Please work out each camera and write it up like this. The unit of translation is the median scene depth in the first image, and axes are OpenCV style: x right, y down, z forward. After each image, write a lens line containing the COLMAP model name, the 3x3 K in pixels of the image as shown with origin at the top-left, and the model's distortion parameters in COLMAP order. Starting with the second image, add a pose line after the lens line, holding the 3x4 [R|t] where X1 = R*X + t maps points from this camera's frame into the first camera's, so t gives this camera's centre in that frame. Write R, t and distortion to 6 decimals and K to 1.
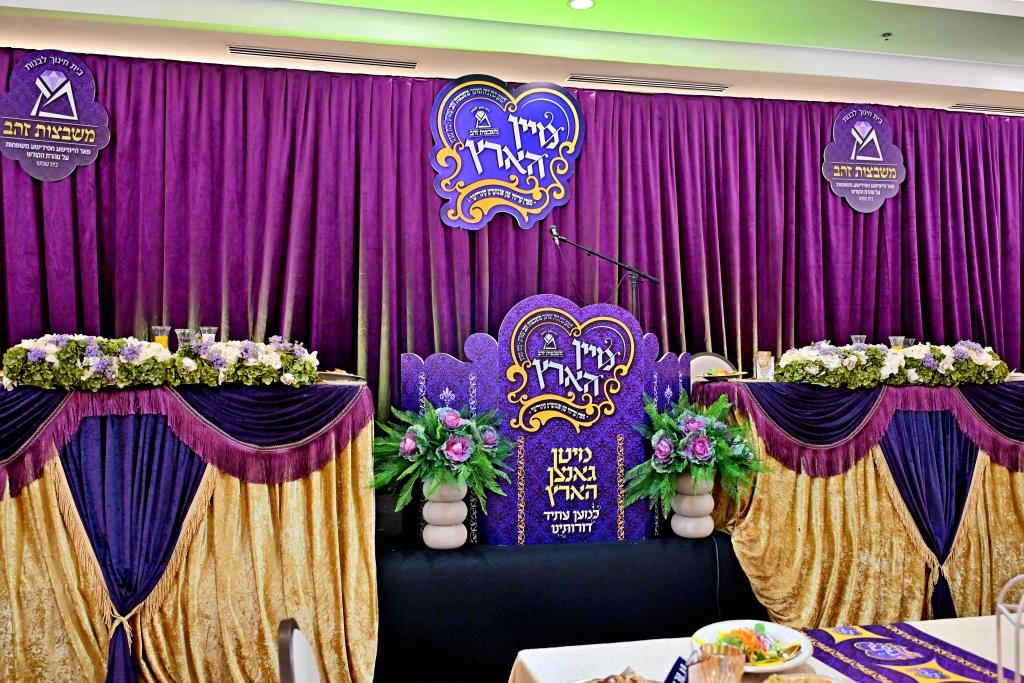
lens RADIAL K [[847.1, 0, 507.6], [0, 847.1, 342.6], [0, 0, 1]] dist [0.020423, 0.003361]
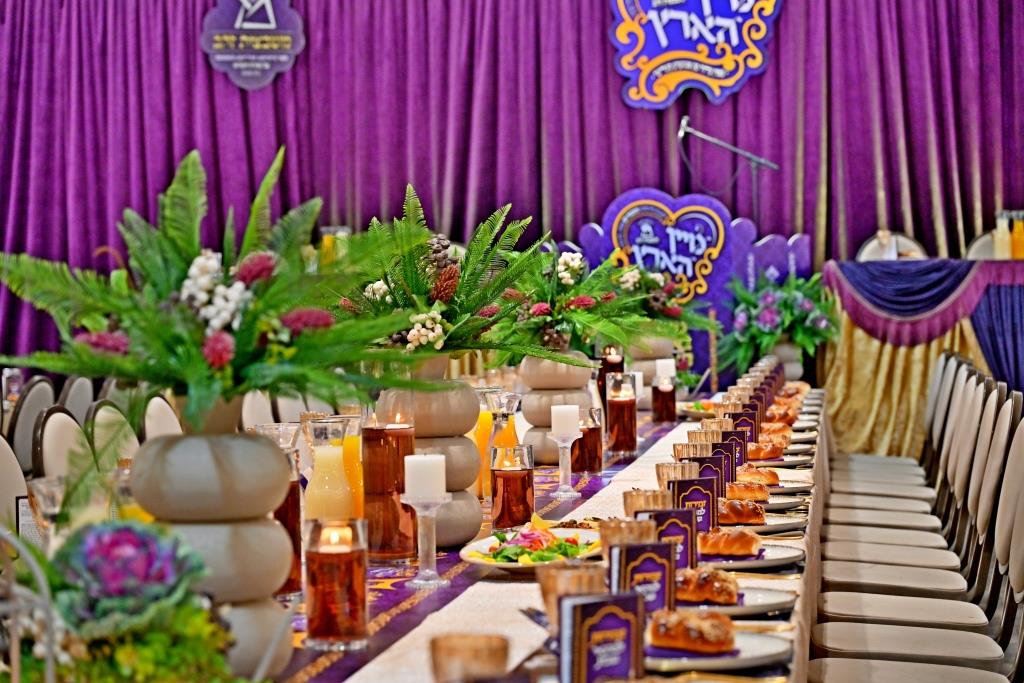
lens RADIAL K [[2272.5, 0, 512.0], [0, 2272.5, 341.5], [0, 0, 1]] dist [0.402617, -6.522162]
pose [[0.933412, -0.012584, -0.358586, 0.899762], [0.032141, 0.998300, 0.048631, -0.006238], [0.357364, -0.056917, 0.932229, -1.796264]]
